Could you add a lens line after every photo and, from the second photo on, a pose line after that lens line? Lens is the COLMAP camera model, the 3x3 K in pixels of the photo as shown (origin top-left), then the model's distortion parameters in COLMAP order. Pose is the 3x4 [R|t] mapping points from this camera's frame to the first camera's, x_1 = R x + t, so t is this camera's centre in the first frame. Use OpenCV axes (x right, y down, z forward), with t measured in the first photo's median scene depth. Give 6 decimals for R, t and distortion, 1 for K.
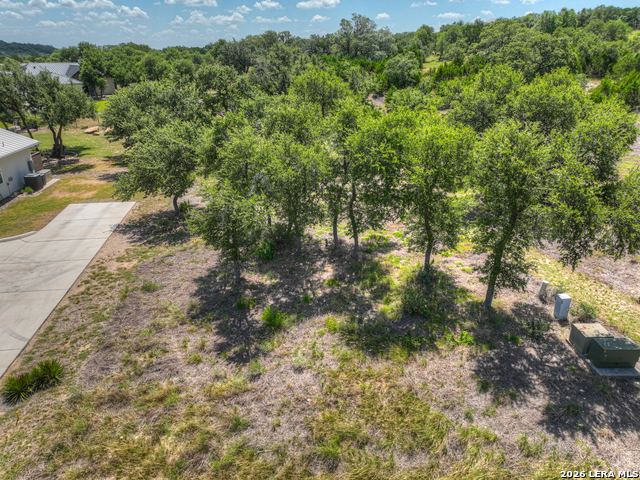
lens RADIAL K [[454.9, 0, 321.6], [0, 454.9, 237.0], [0, 0, 1]] dist [-0.004693, 0.023825]
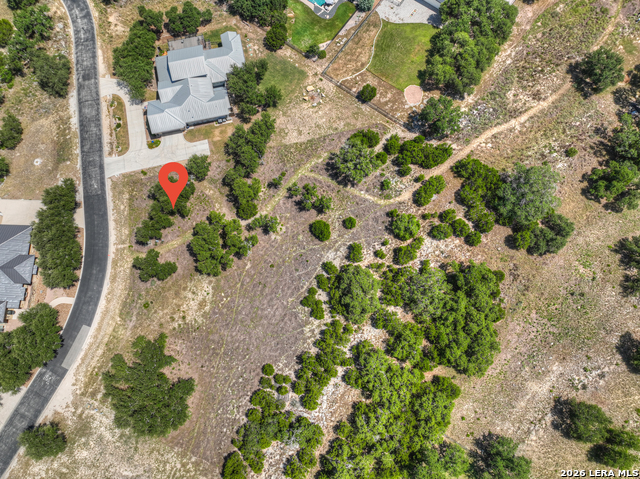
lens RADIAL K [[454.9, 0, 317.0], [0, 454.9, 238.5], [0, 0, 1]] dist [-0.004693, 0.023825]
pose [[0.105611, 0.972964, -0.205398, 1.874561], [-0.368845, 0.230147, 0.900547, -5.923282], [0.923471, -0.019348, 0.383179, 0.561228]]
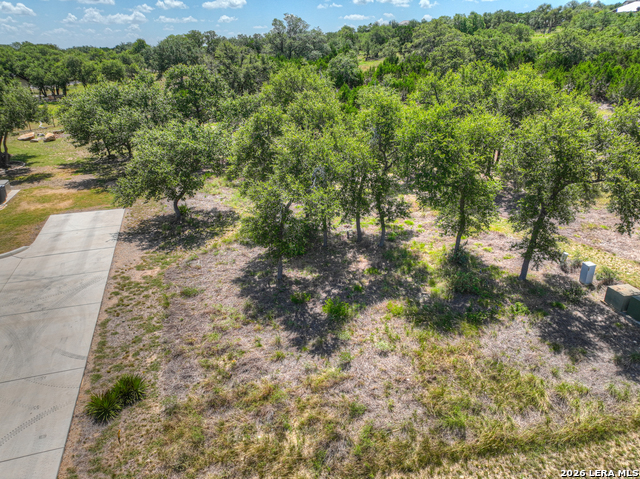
lens RADIAL K [[454.9, 0, 321.0], [0, 454.9, 235.7], [0, 0, 1]] dist [-0.004693, 0.023825]
pose [[0.982734, -0.071326, 0.170725, -0.275223], [0.071992, 0.997403, 0.002294, 0.009210], [-0.170445, 0.010036, 0.985316, 0.003306]]
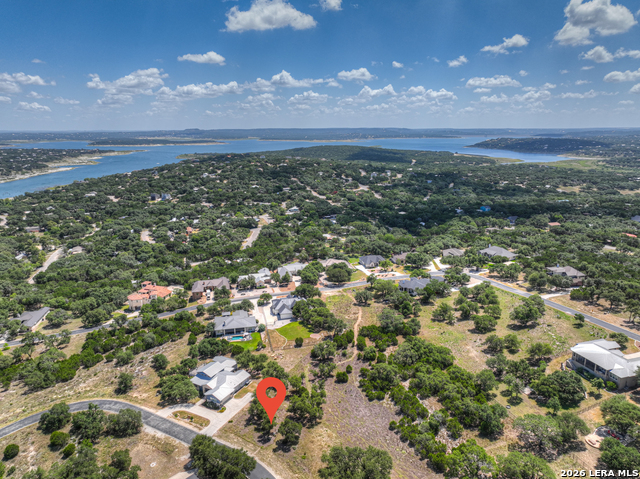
lens RADIAL K [[454.9, 0, 320.5], [0, 454.9, 240.9], [0, 0, 1]] dist [-0.004693, 0.023825]
pose [[0.813923, 0.135899, -0.564854, 5.399147], [-0.204305, 0.977109, -0.059309, -2.993353], [0.543864, 0.163676, 0.823057, -6.068892]]
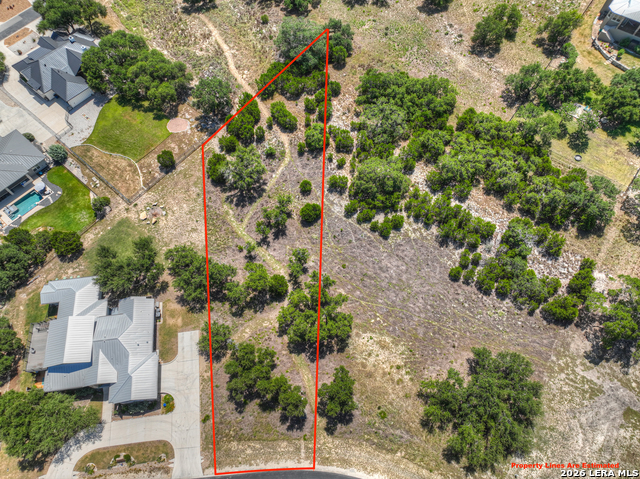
lens RADIAL K [[454.9, 0, 322.8], [0, 454.9, 240.7], [0, 0, 1]] dist [-0.004693, 0.023825]
pose [[0.999731, -0.016135, 0.016666, 0.641325], [0.001104, 0.750731, 0.660607, -4.131249], [-0.023170, -0.660411, 0.750547, -1.508829]]
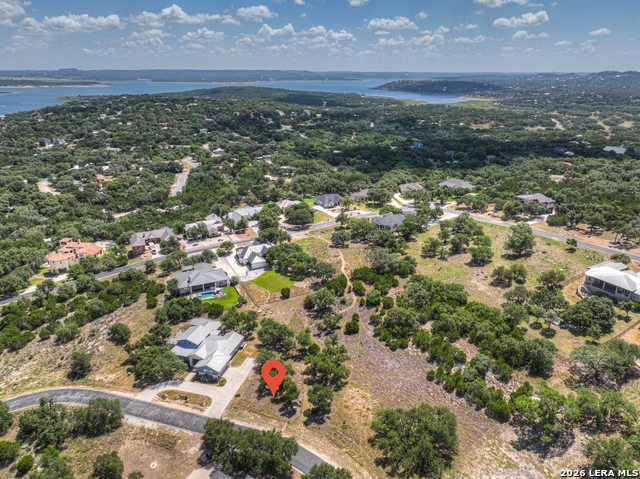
lens RADIAL K [[454.9, 0, 321.3], [0, 454.9, 235.2], [0, 0, 1]] dist [-0.004693, 0.023825]
pose [[0.919705, 0.136113, -0.368260, 2.991393], [-0.144702, 0.989466, 0.004336, -2.460401], [0.364971, 0.049300, 0.929713, -5.489475]]
